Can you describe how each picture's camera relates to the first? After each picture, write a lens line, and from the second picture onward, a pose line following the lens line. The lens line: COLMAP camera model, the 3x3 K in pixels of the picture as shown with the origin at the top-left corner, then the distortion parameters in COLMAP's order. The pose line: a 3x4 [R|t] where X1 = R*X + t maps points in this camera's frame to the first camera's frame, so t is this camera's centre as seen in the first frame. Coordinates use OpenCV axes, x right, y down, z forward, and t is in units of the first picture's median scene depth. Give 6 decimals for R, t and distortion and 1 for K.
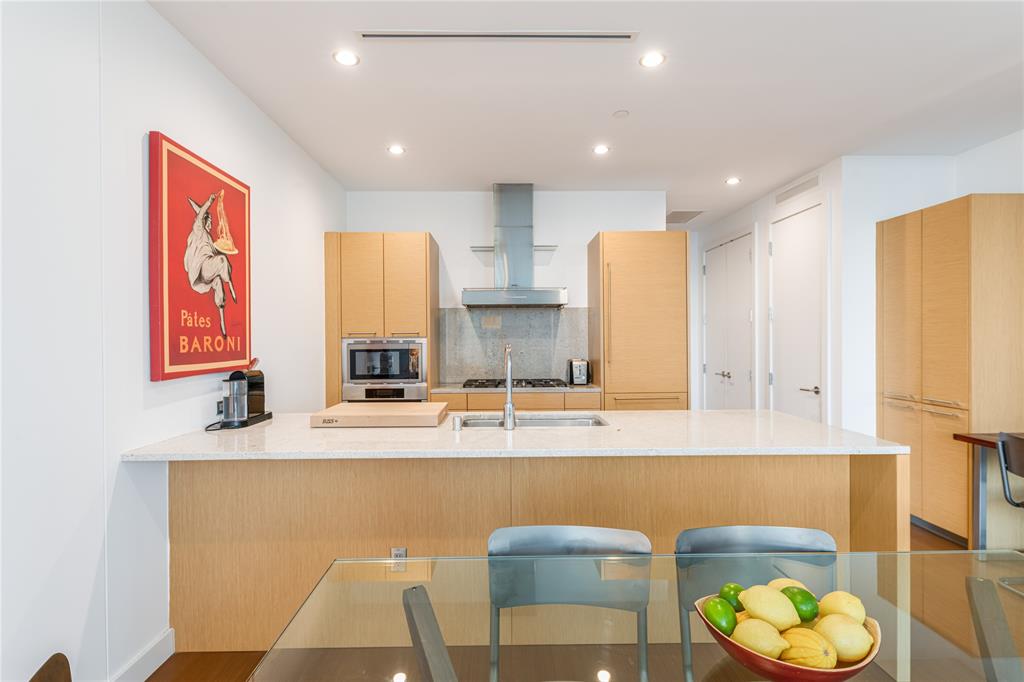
lens RADIAL K [[479.2, 0, 512.5], [0, 479.2, 340.5], [0, 0, 1]] dist [-0.004602, -0.000817]
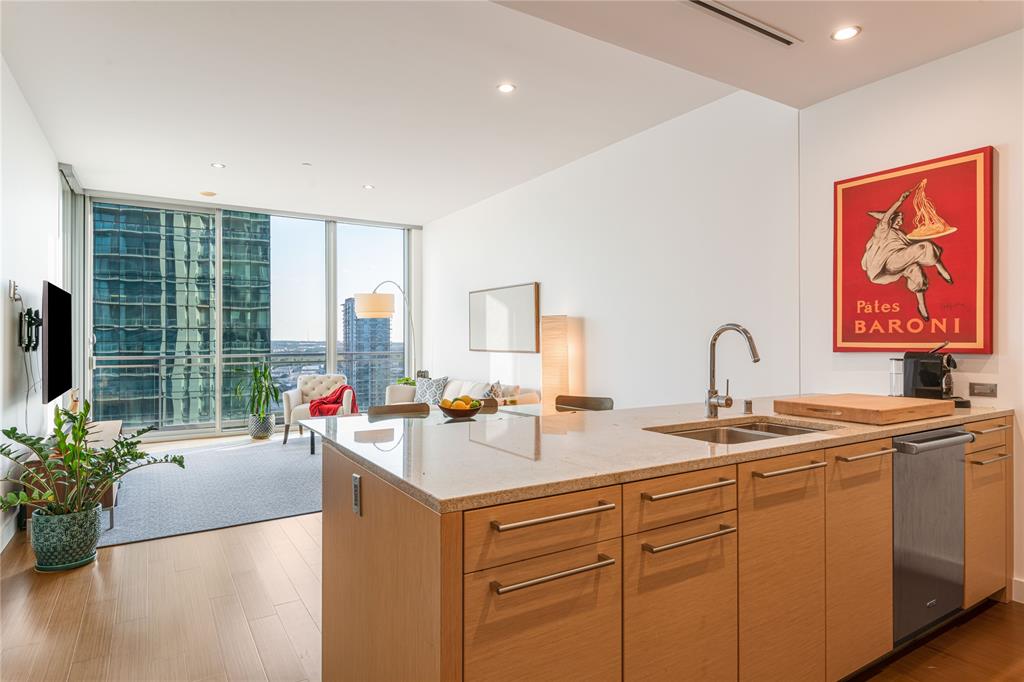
lens RADIAL K [[581.1, 0, 509.1], [0, 581.1, 339.6], [0, 0, 1]] dist [0.003888, -0.003752]
pose [[-0.858107, 0.003998, -0.513455, 0.882754], [0.002129, 0.999989, 0.004227, 0.031510], [0.513467, 0.002534, -0.858106, 1.716682]]
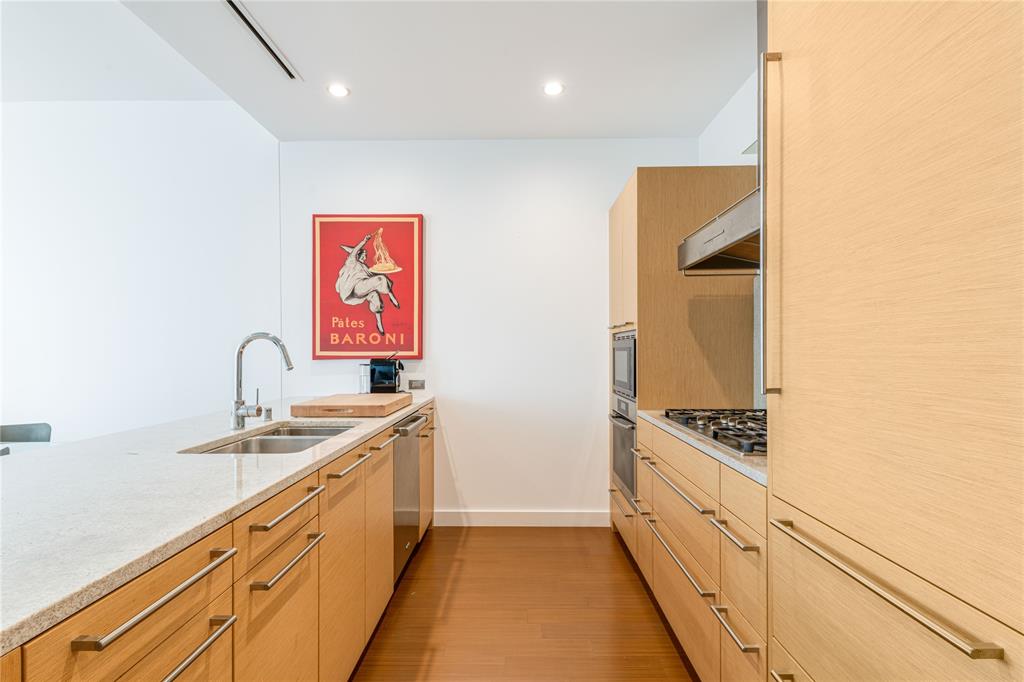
lens RADIAL K [[502.5, 0, 522.7], [0, 502.5, 353.1], [0, 0, 1]] dist [0.004246, -0.007435]
pose [[-0.006443, 0.008684, -0.999942, 0.901525], [-0.002762, 0.999958, 0.008702, 0.036268], [0.999975, 0.002818, -0.006419, 1.497066]]
